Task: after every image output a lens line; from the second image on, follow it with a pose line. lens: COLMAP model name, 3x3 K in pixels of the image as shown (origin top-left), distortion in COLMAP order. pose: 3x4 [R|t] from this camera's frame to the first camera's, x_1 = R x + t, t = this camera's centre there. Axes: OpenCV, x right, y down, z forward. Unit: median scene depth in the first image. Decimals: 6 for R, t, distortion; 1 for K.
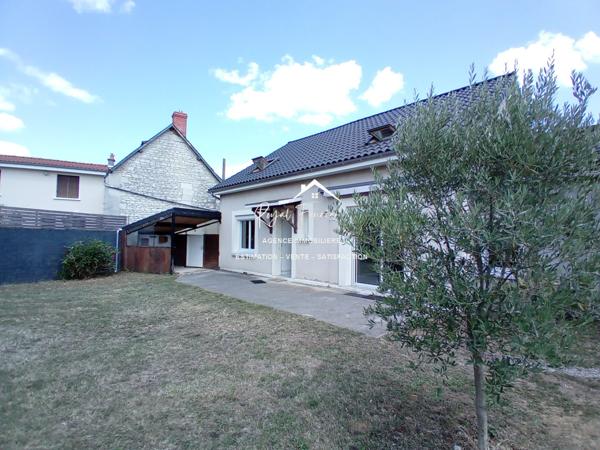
lens RADIAL K [[303.3, 0, 300.0], [0, 303.3, 225.0], [0, 0, 1]] dist [-0.002428, -0.039358]
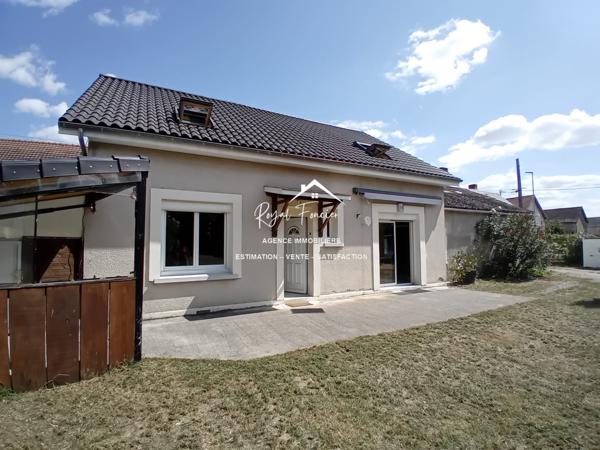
lens RADIAL K [[303.3, 0, 300.0], [0, 303.3, 225.0], [0, 0, 1]] dist [-0.002428, -0.039358]
pose [[0.260146, 0.044514, 0.964543, -0.603340], [-0.031349, 0.998800, -0.037640, 0.020630], [-0.965060, -0.020445, 0.261229, 0.655367]]
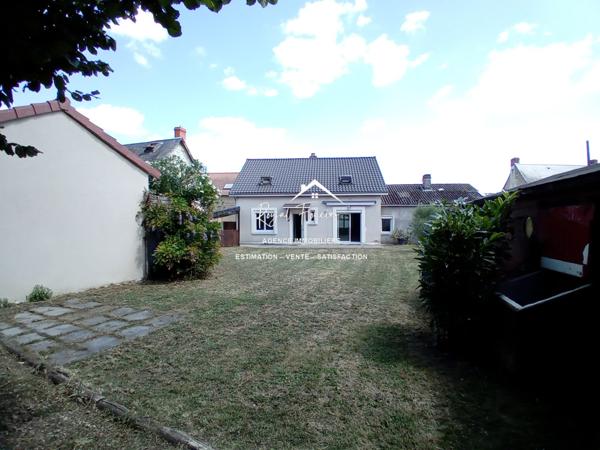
lens RADIAL K [[303.3, 0, 300.0], [0, 303.3, 225.0], [0, 0, 1]] dist [-0.002428, -0.039358]
pose [[0.743550, -0.024005, 0.668250, -1.125466], [-0.016140, 0.998420, 0.053824, -0.043752], [-0.668486, -0.050806, 0.741987, -0.409923]]
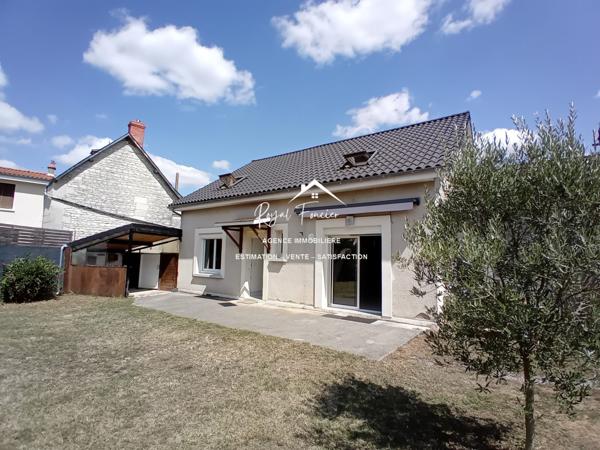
lens RADIAL K [[303.3, 0, 300.0], [0, 303.3, 225.0], [0, 0, 1]] dist [-0.002428, -0.039358]
pose [[0.984272, 0.029187, 0.174232, -0.066762], [-0.018296, 0.997796, -0.063788, -0.003097], [-0.175710, 0.059597, 0.982636, 0.011218]]
